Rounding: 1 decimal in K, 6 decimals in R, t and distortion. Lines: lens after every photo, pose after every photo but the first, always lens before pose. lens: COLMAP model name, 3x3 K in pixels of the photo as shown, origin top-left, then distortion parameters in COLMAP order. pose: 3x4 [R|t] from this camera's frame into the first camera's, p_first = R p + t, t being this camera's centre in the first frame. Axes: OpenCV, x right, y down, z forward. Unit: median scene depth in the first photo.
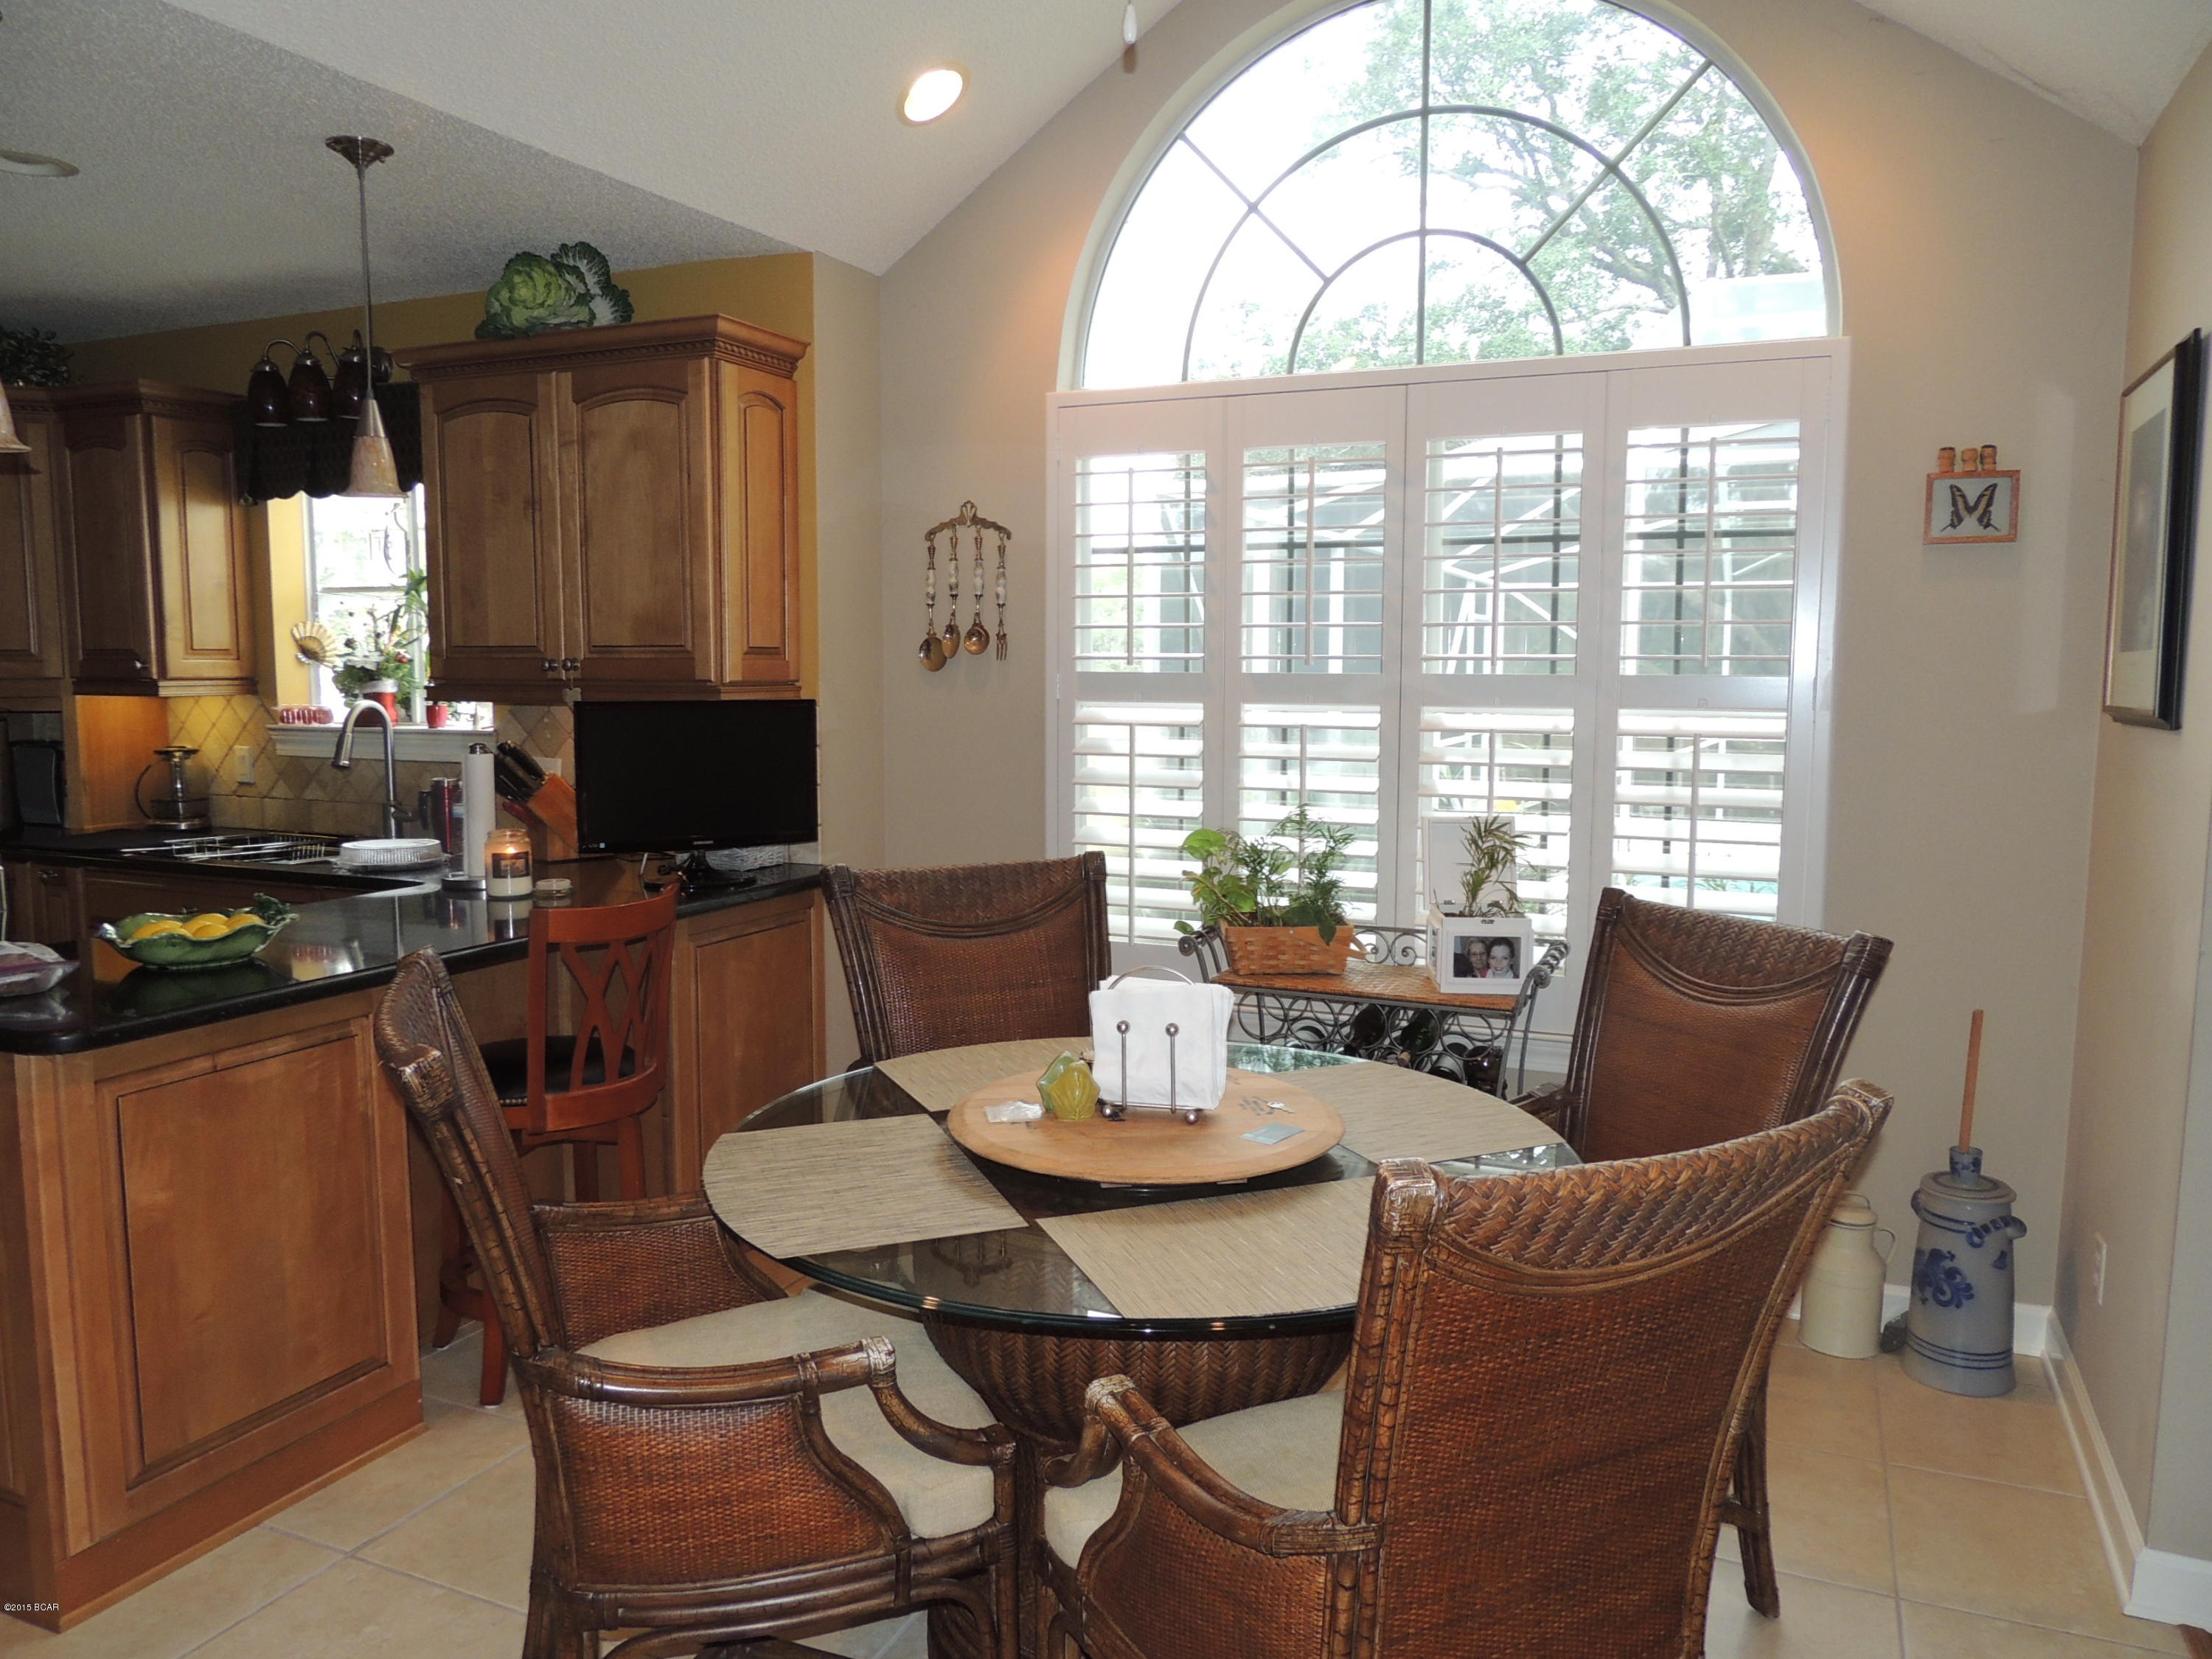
lens RADIAL K [[1581.0, 0, 1106.0], [0, 1581.0, 829.5], [0, 0, 1]] dist [-0.023201, 0.003524]
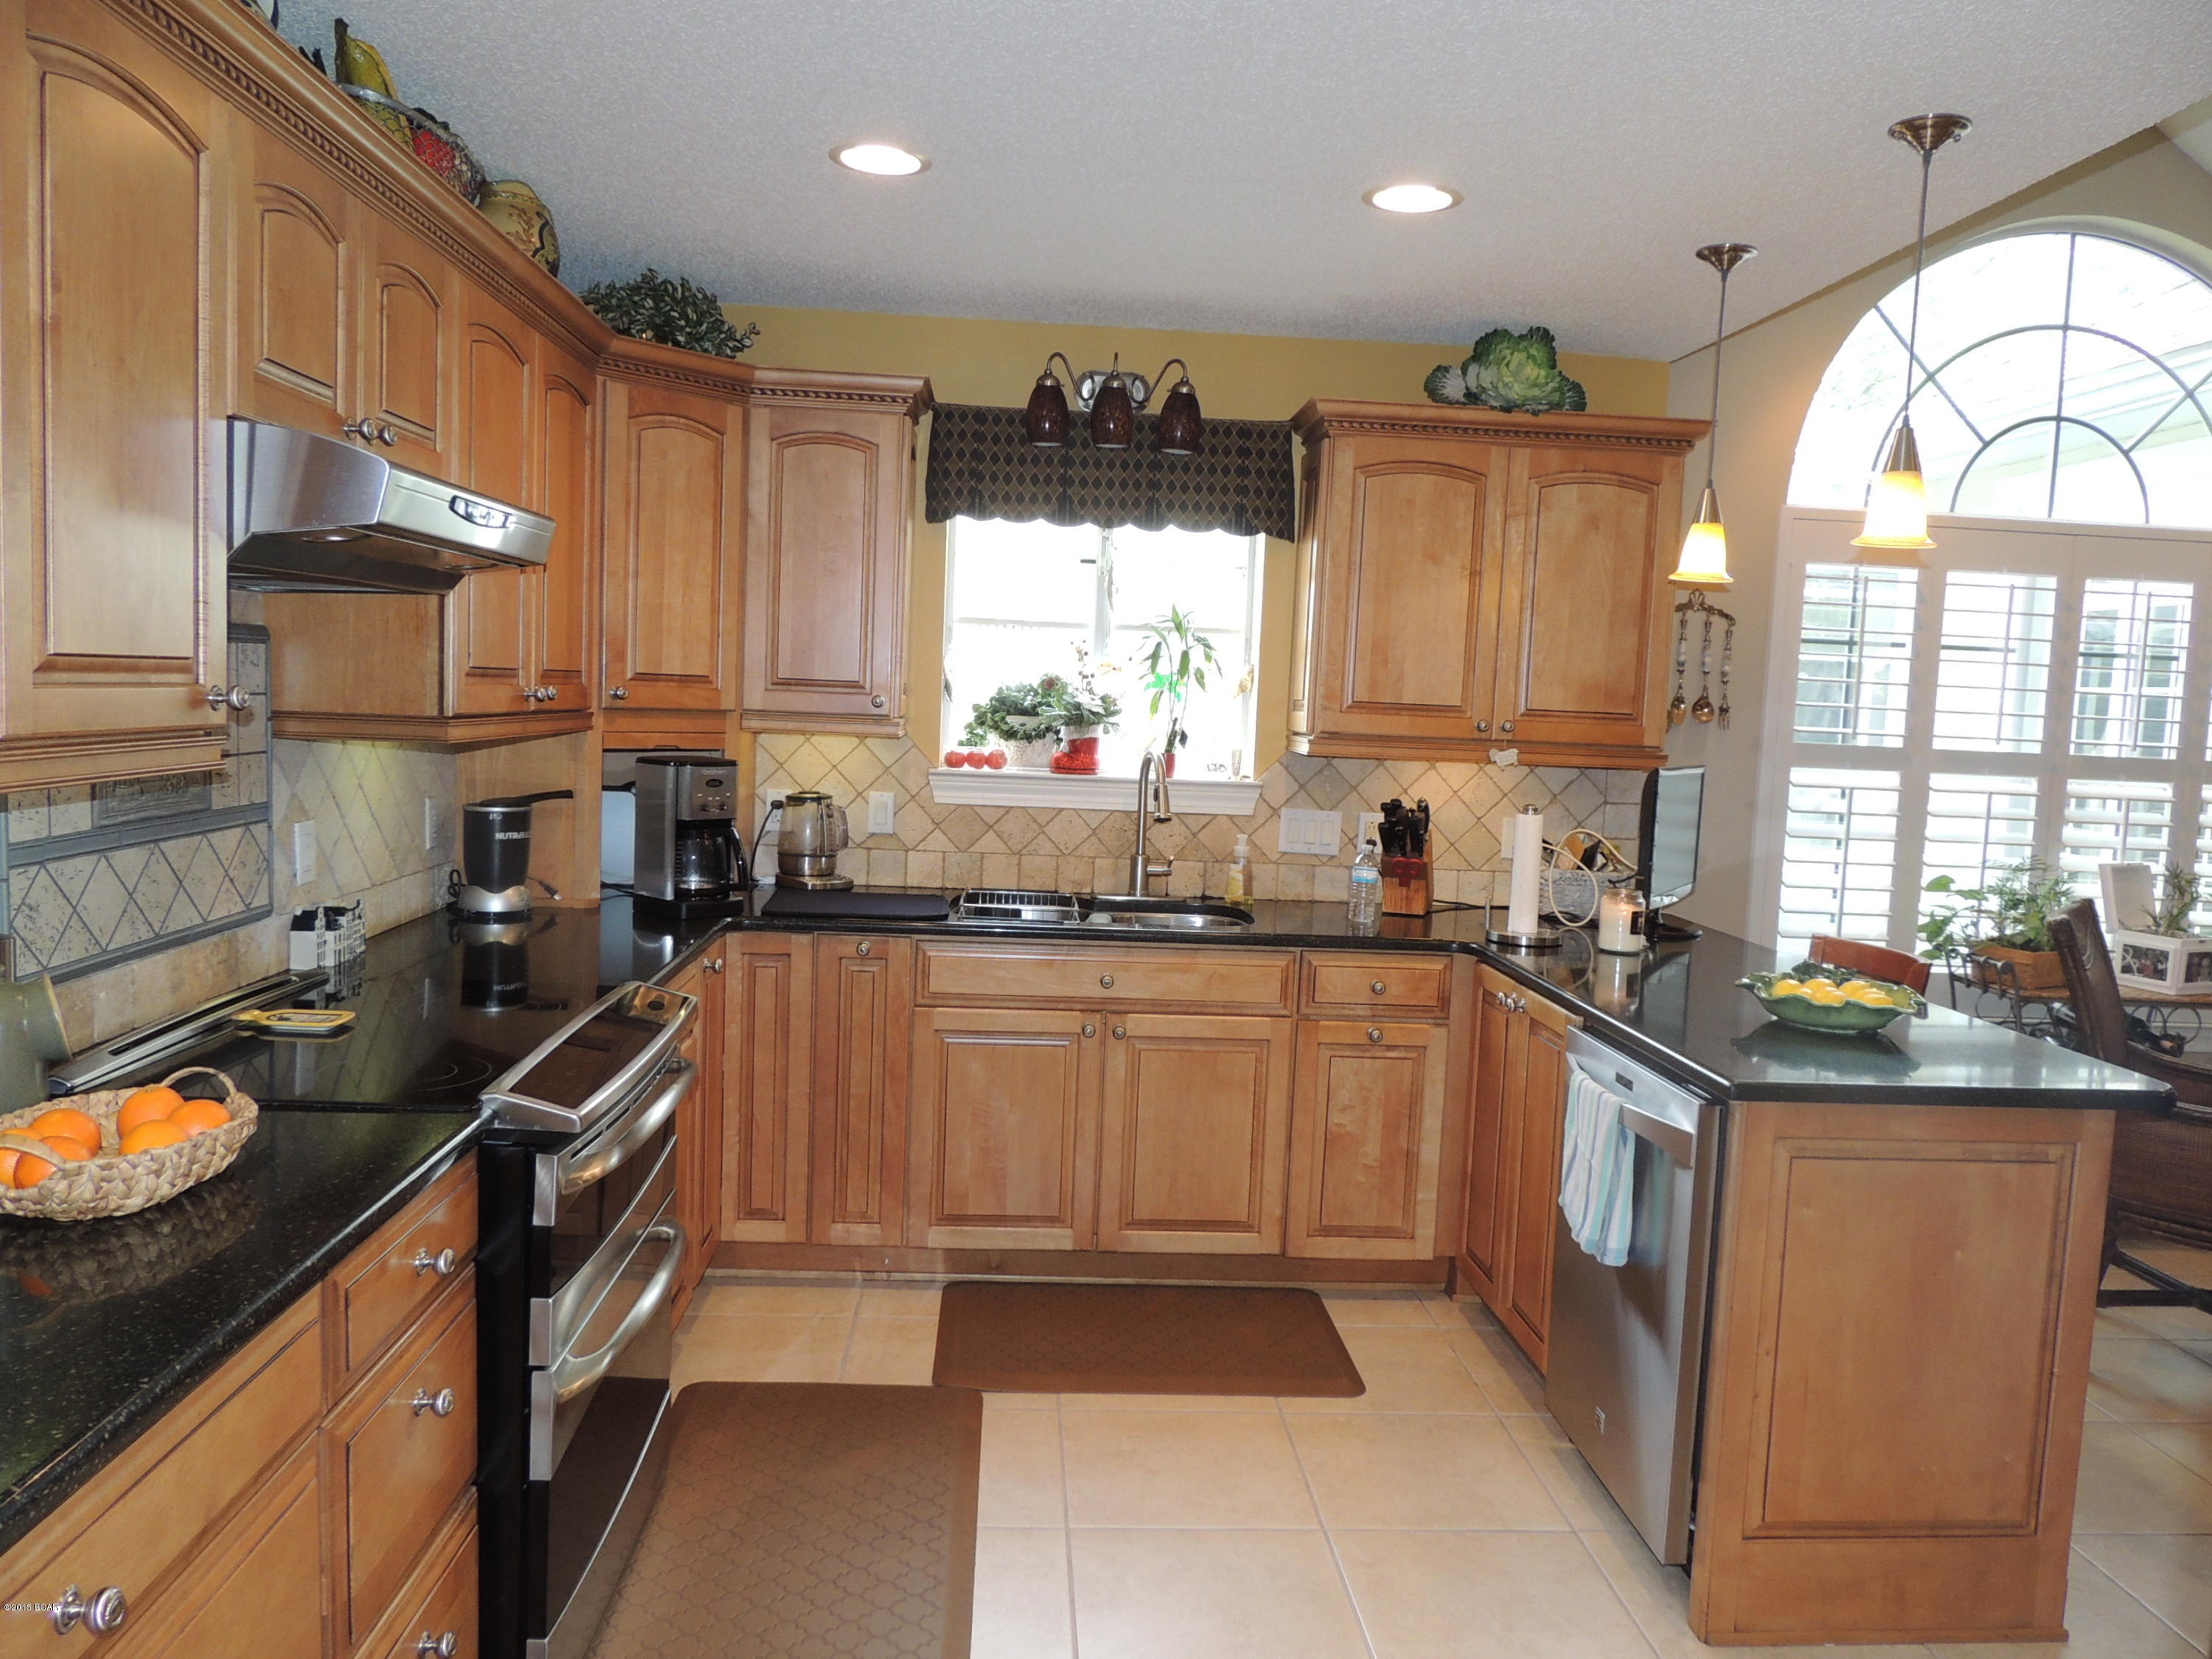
lens RADIAL K [[1581.0, 0, 1106.0], [0, 1581.0, 829.5], [0, 0, 1]] dist [-0.023201, 0.003524]
pose [[0.892262, -0.003544, 0.451504, -1.010020], [0.007791, 0.999941, -0.007550, -0.028817], [-0.451450, 0.010254, 0.892237, 0.178775]]
